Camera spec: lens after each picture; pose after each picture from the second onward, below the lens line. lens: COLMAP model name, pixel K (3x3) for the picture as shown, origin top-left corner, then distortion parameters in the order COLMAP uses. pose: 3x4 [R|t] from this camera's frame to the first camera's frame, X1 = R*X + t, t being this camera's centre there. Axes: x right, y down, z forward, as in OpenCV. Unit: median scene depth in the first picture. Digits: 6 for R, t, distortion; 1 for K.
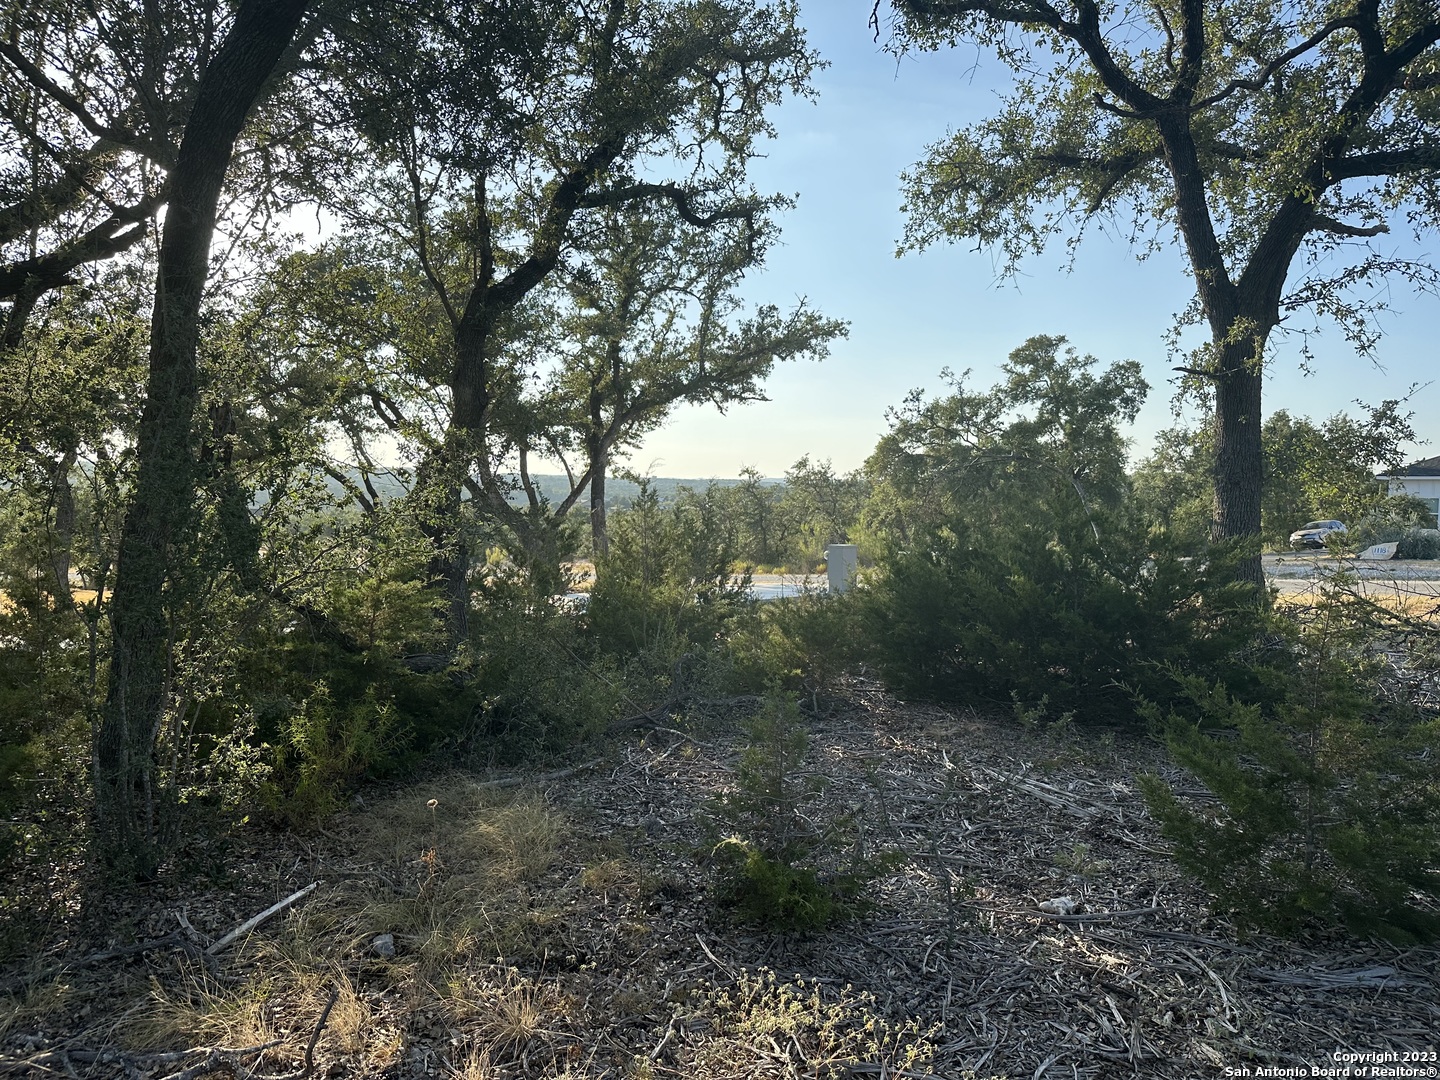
lens RADIAL K [[996.5, 0, 712.5], [0, 996.5, 544.7], [0, 0, 1]] dist [0.103072, -0.150792]
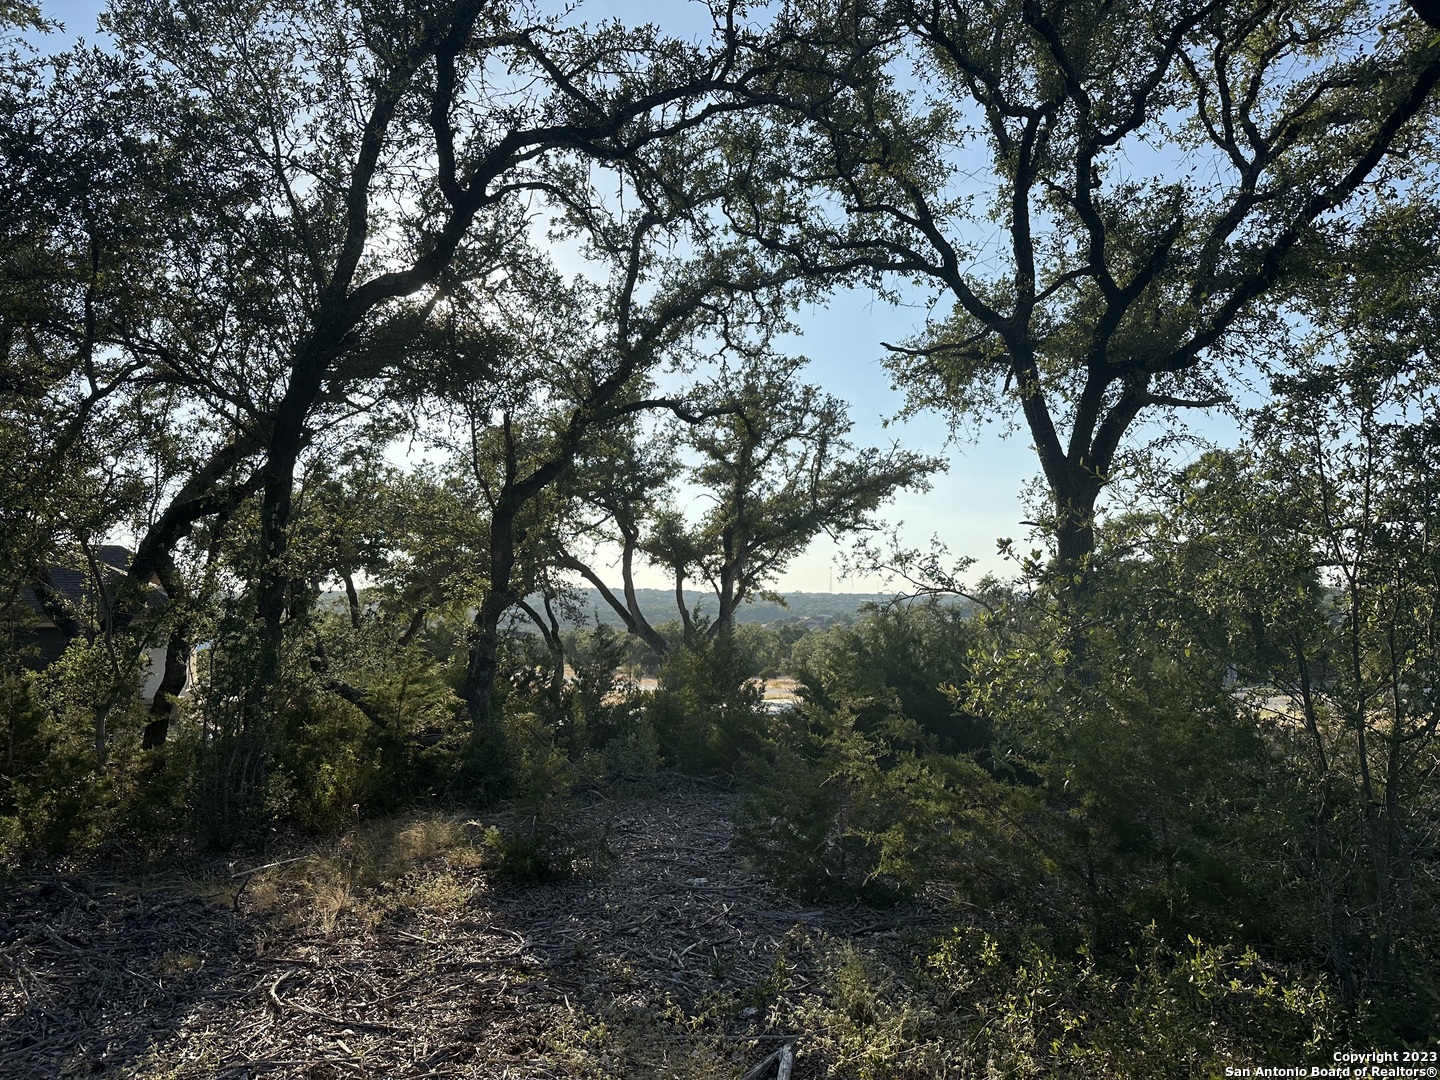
lens RADIAL K [[996.5, 0, 712.5], [0, 996.5, 544.7], [0, 0, 1]] dist [0.103072, -0.150792]
pose [[0.972519, -0.025411, -0.231432, 0.136111], [-0.001875, 0.993139, -0.116928, 0.001901], [0.232816, 0.114148, 0.965799, -0.115746]]
